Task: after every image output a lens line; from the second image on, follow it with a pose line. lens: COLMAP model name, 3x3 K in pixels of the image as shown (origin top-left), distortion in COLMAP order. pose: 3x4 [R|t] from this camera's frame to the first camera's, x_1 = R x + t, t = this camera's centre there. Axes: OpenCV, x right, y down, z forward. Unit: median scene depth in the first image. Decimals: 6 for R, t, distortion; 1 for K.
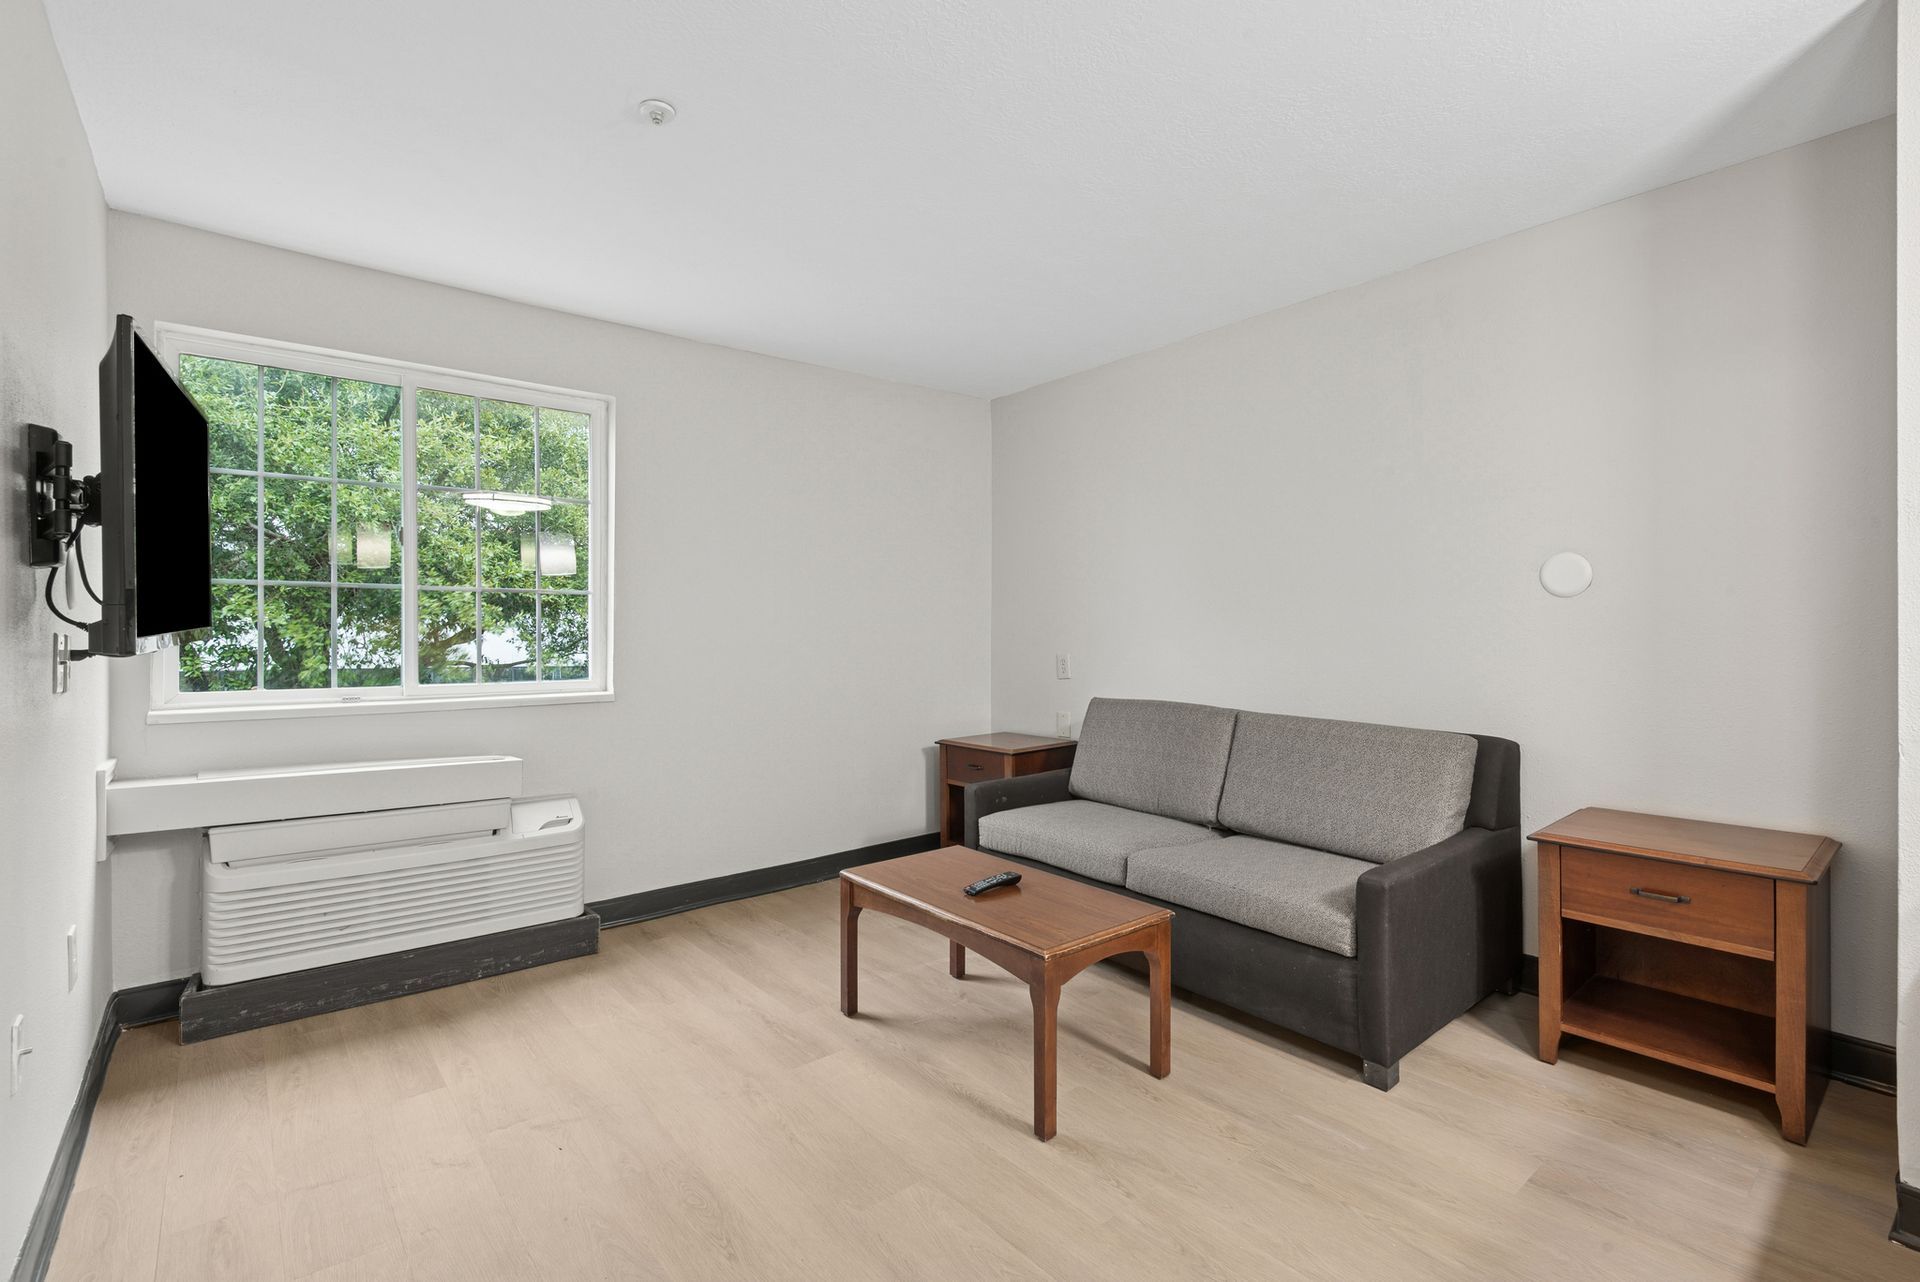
lens RADIAL K [[860.7, 0, 966.9], [0, 860.7, 626.9], [0, 0, 1]] dist [-0.000003, 0.000212]
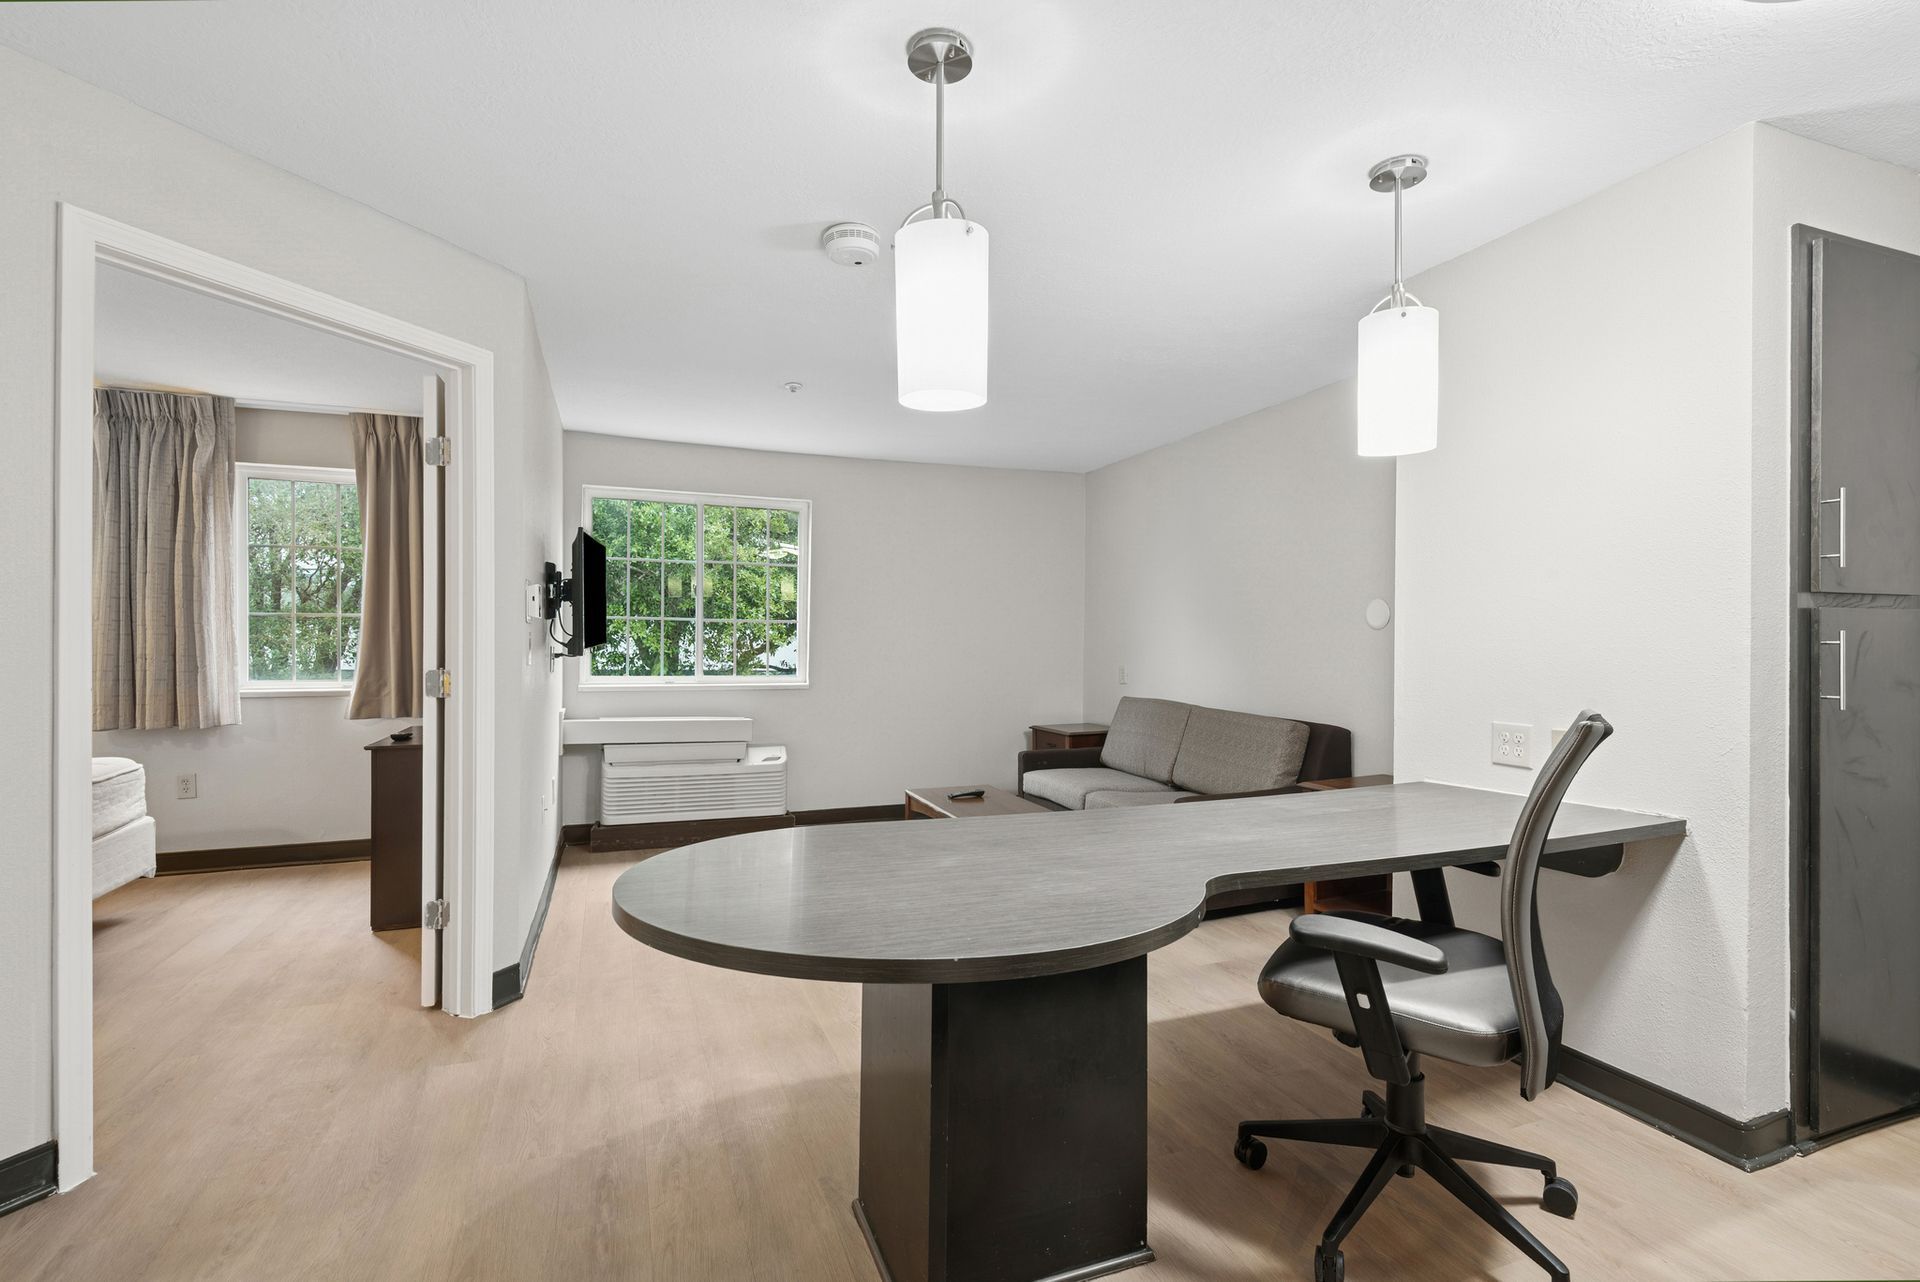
lens RADIAL K [[879.9, 0, 962.4], [0, 879.9, 634.5], [0, 0, 1]] dist [0.036100, -0.023090]
pose [[0.944258, 0.005284, -0.329163, 0.455888], [-0.006922, 0.999969, -0.003805, -0.012481], [0.329133, 0.005871, 0.944265, -0.524344]]
